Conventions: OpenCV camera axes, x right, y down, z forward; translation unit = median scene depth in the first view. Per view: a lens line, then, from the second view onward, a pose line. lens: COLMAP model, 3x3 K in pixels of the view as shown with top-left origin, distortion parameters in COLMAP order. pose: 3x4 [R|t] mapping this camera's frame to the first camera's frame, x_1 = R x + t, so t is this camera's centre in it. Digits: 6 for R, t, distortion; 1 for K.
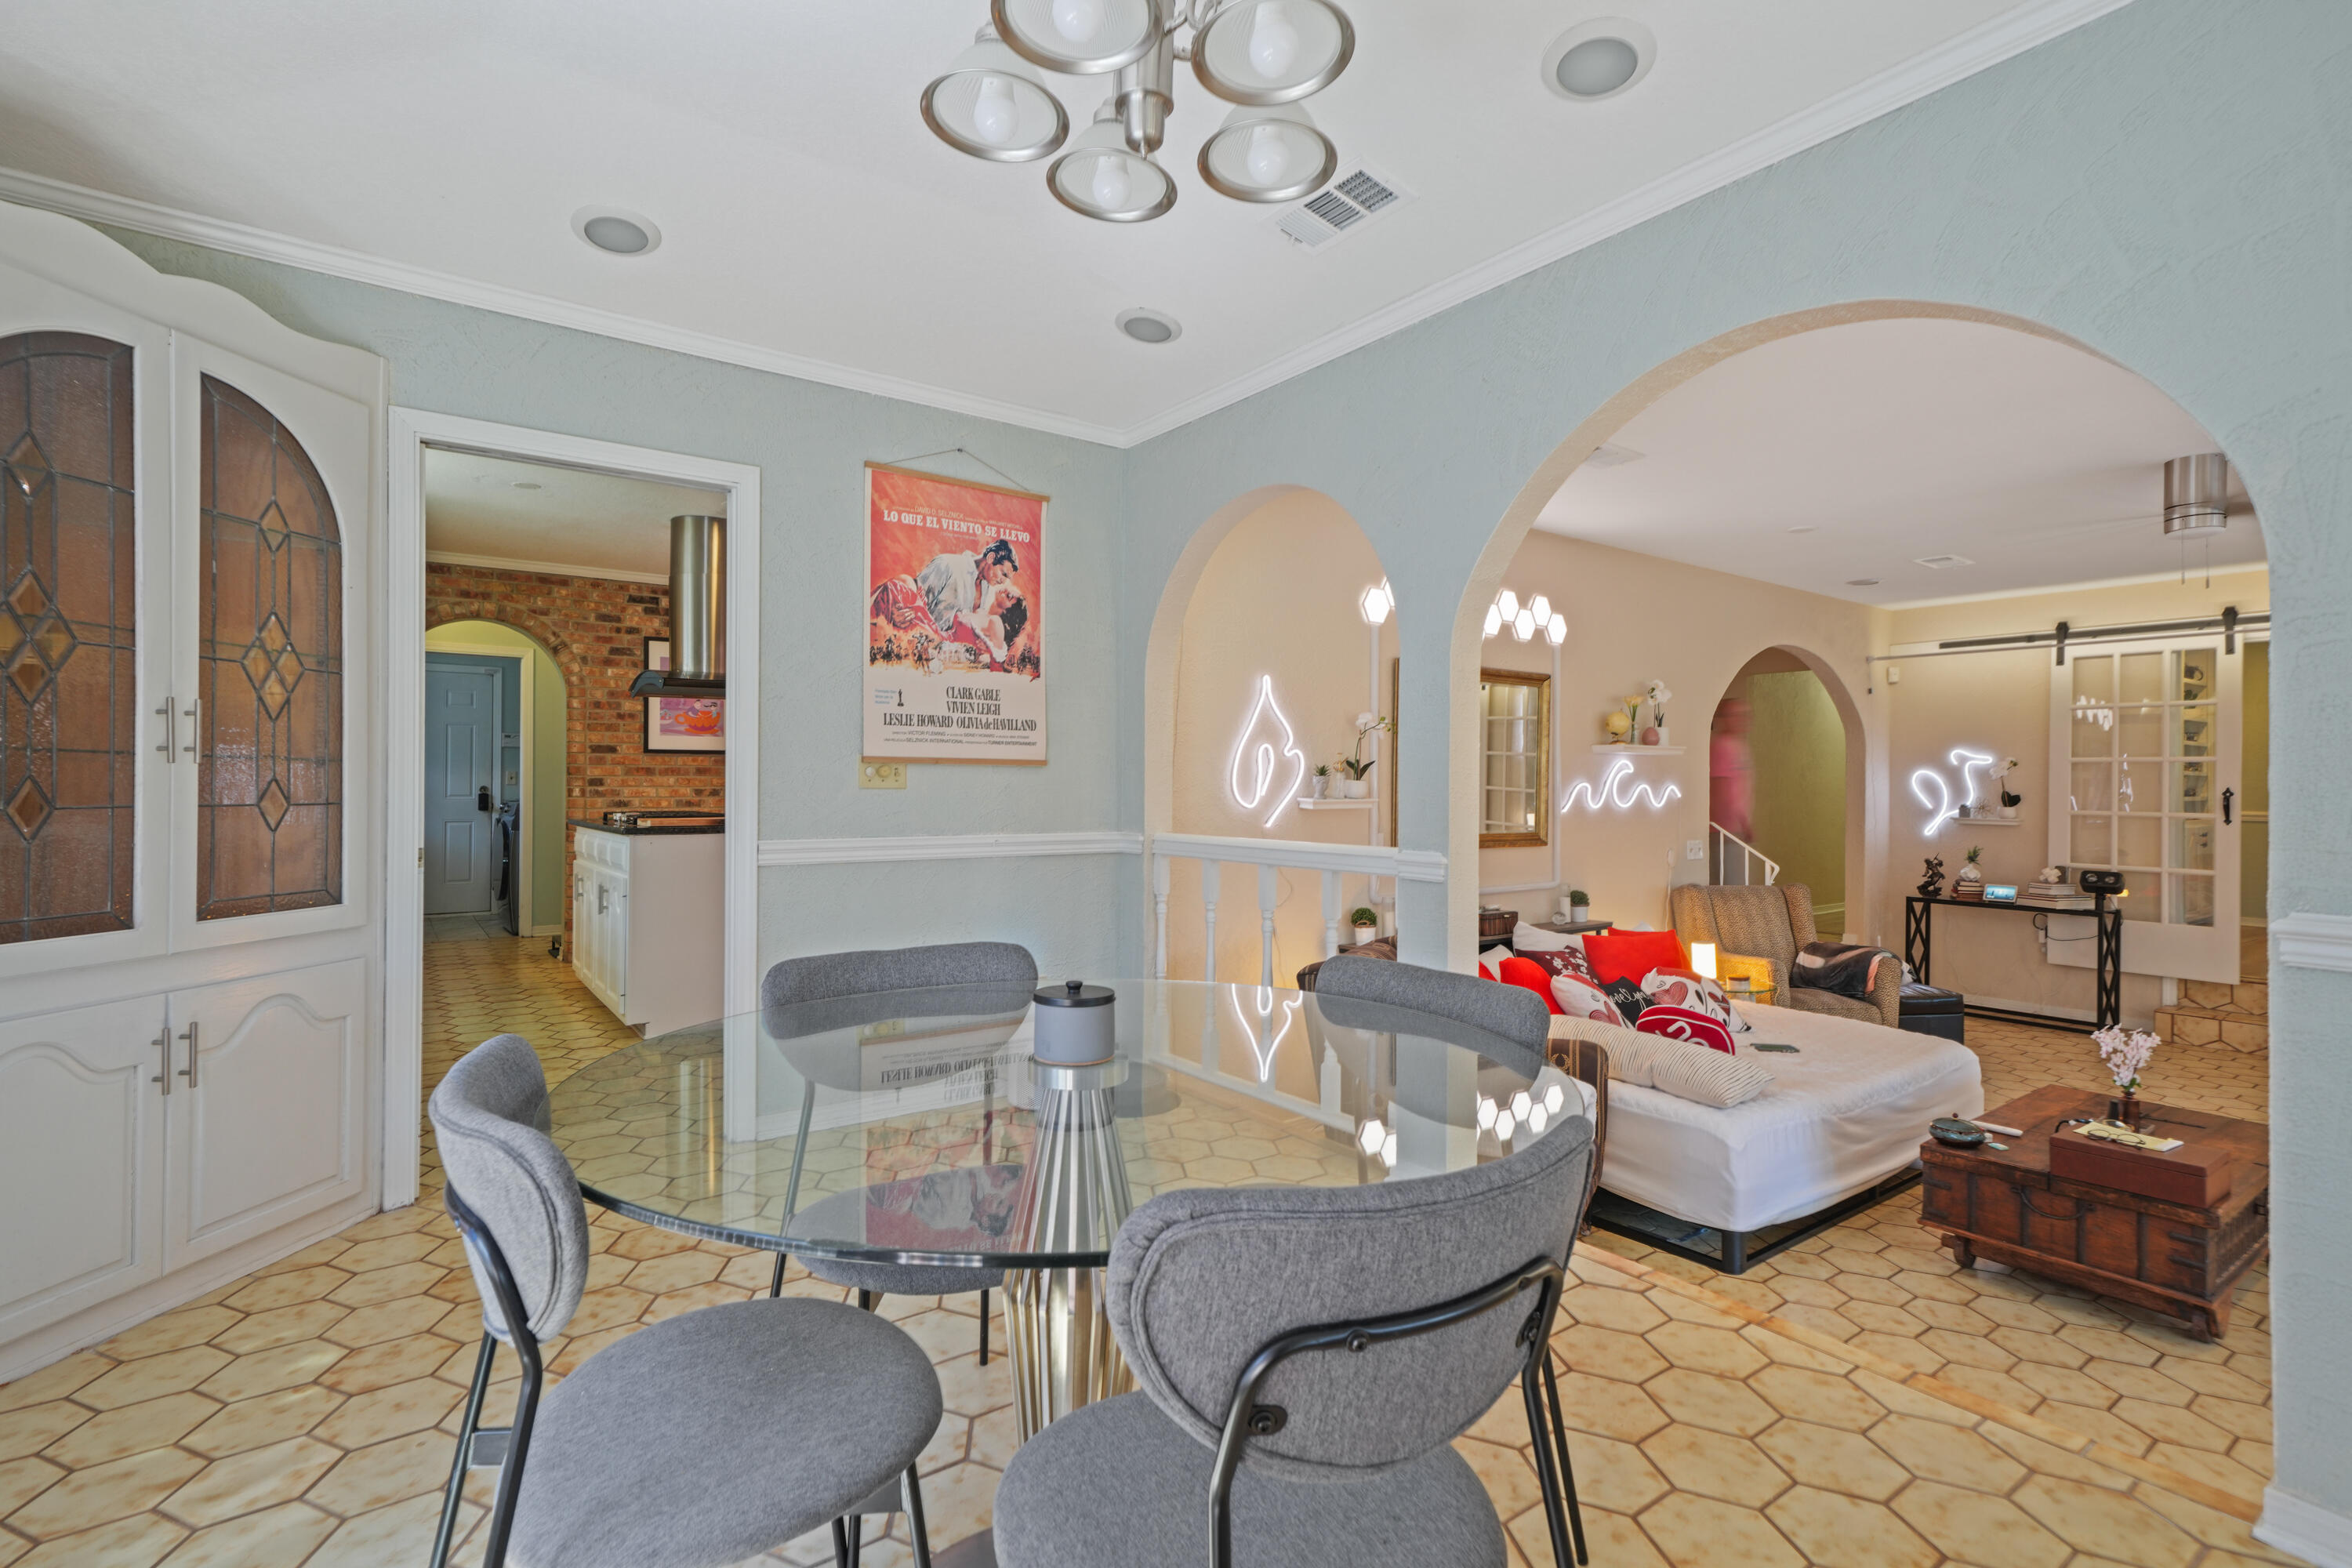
lens RADIAL K [[1085.8, 0, 1175.8], [0, 1085.8, 776.1], [0, 0, 1]] dist [0.002170, 0.000137]
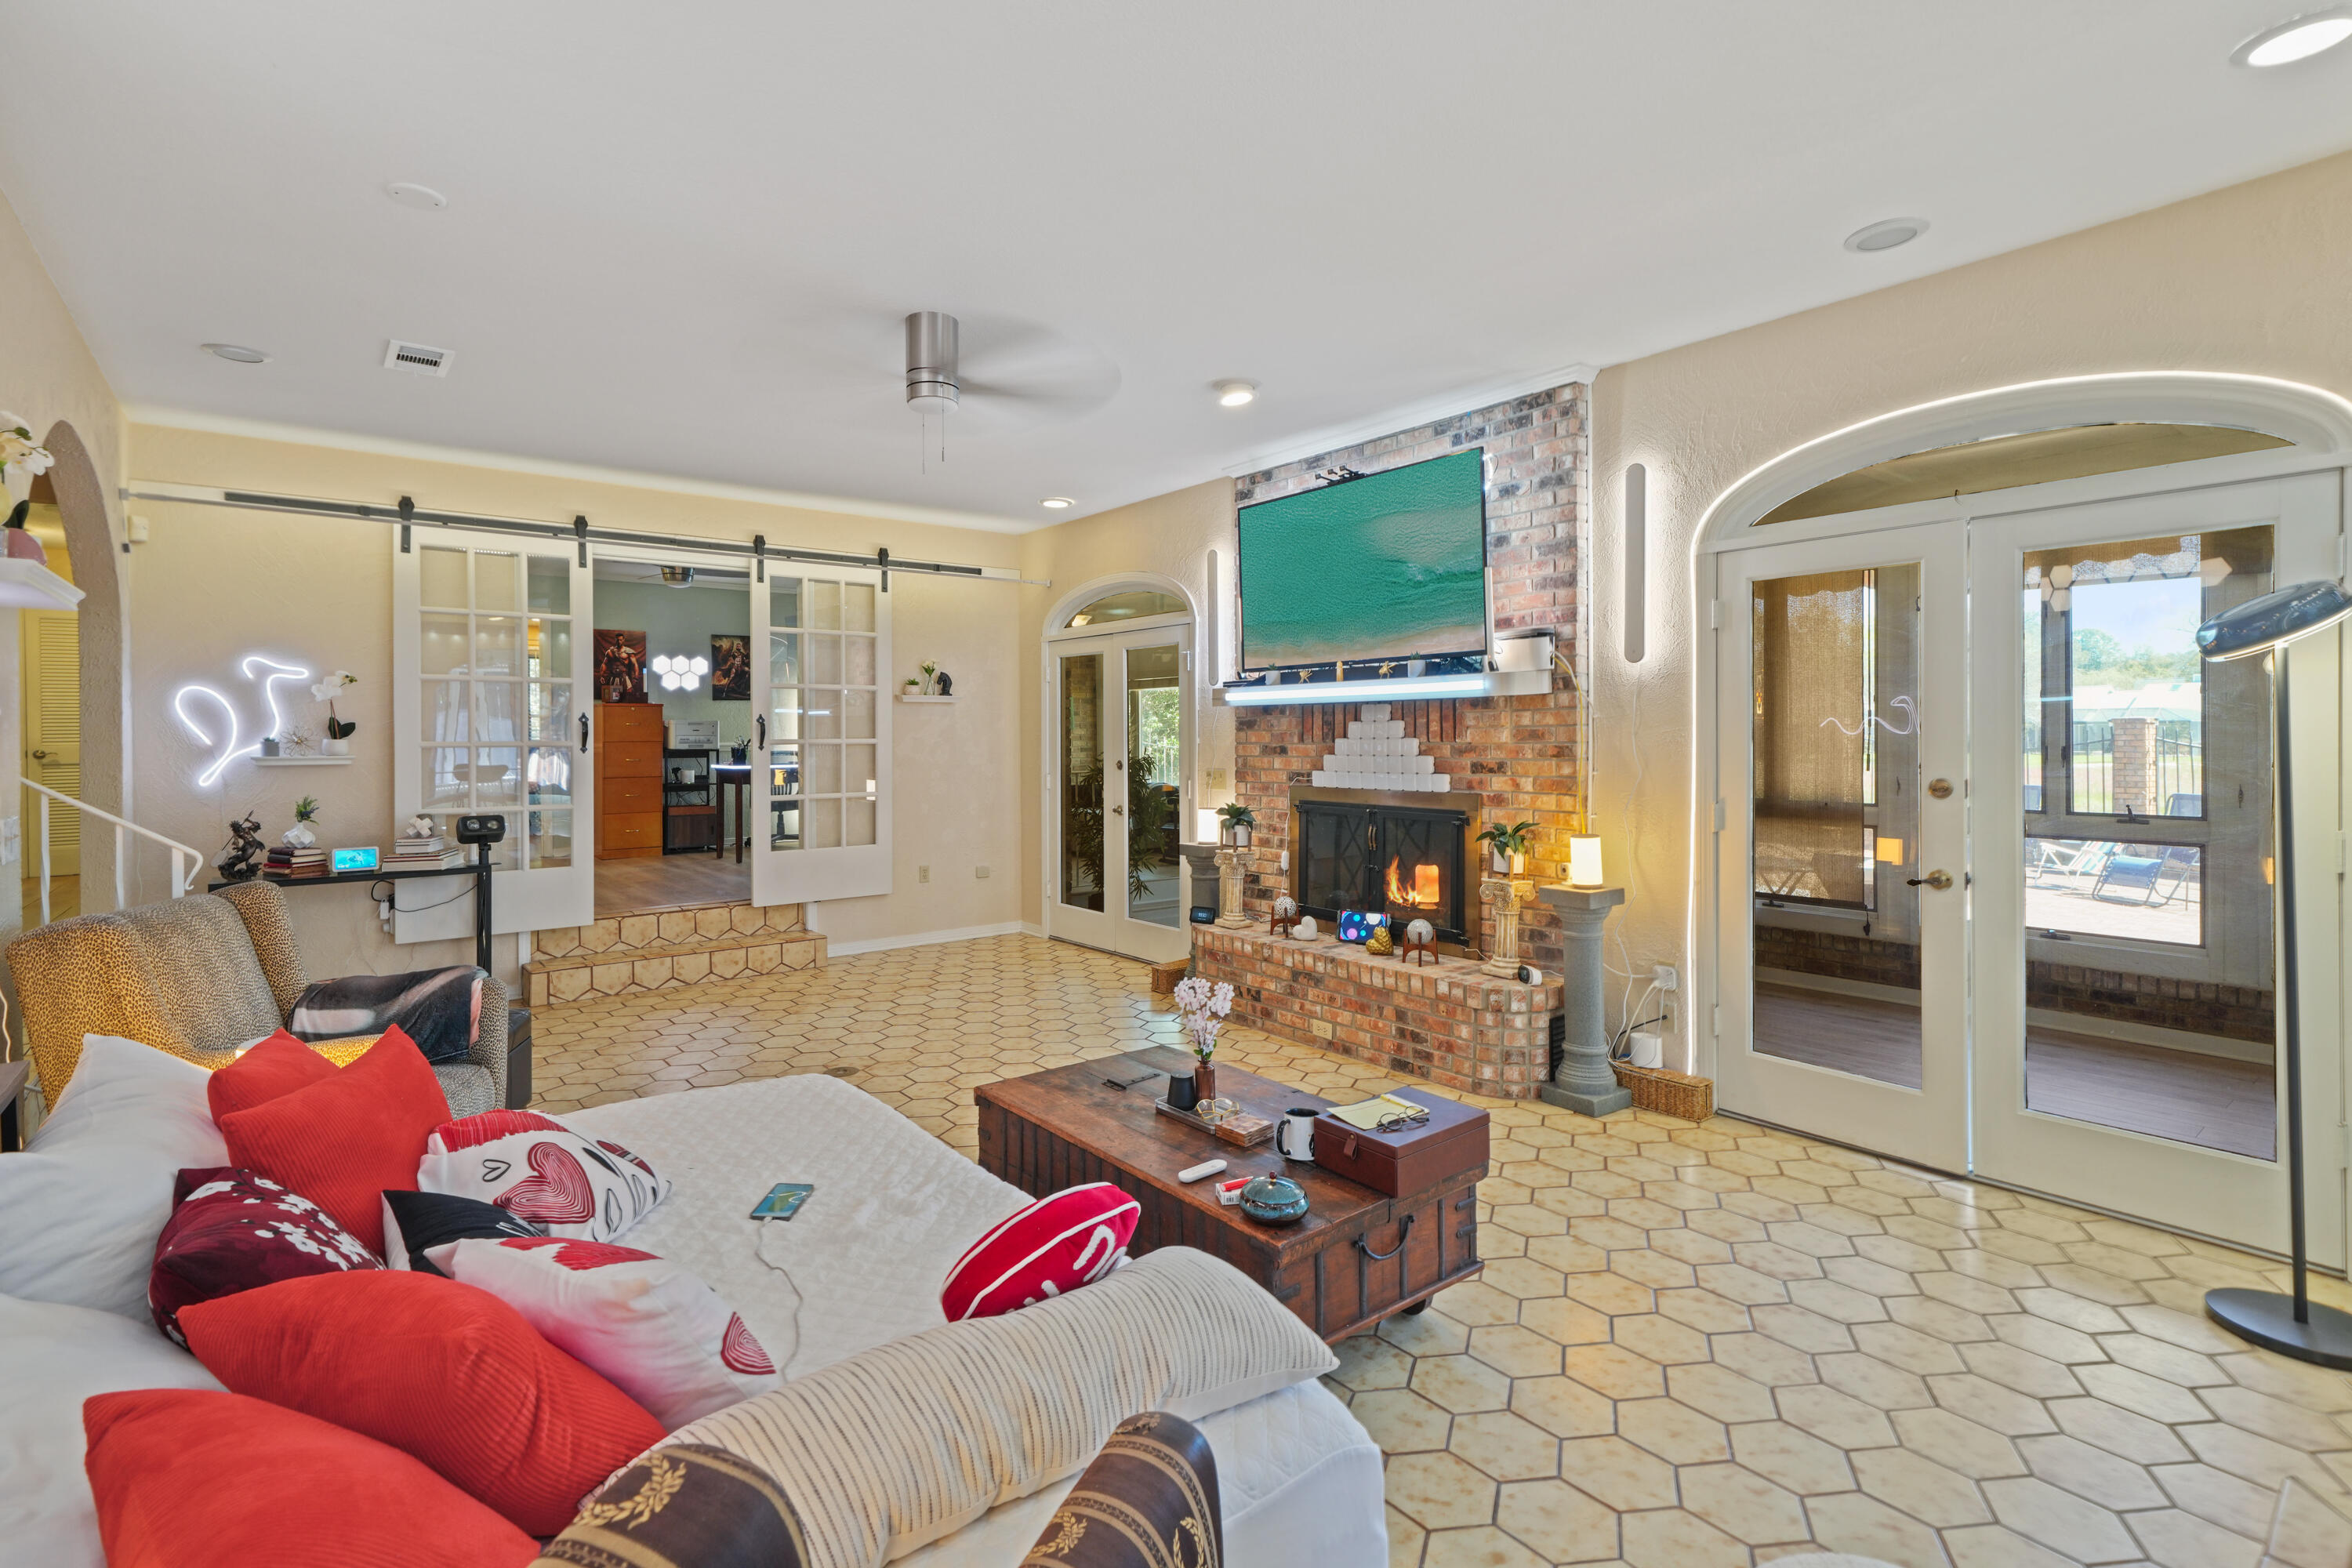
lens RADIAL K [[1085.8, 0, 1172.4], [0, 1085.8, 733.0], [0, 0, 1]] dist [0.002170, 0.000137]
pose [[-0.026319, -0.006522, 0.999632, 0.031834], [-0.001457, 0.999978, 0.006486, 0.019487], [-0.999653, -0.001286, -0.026328, 0.484011]]
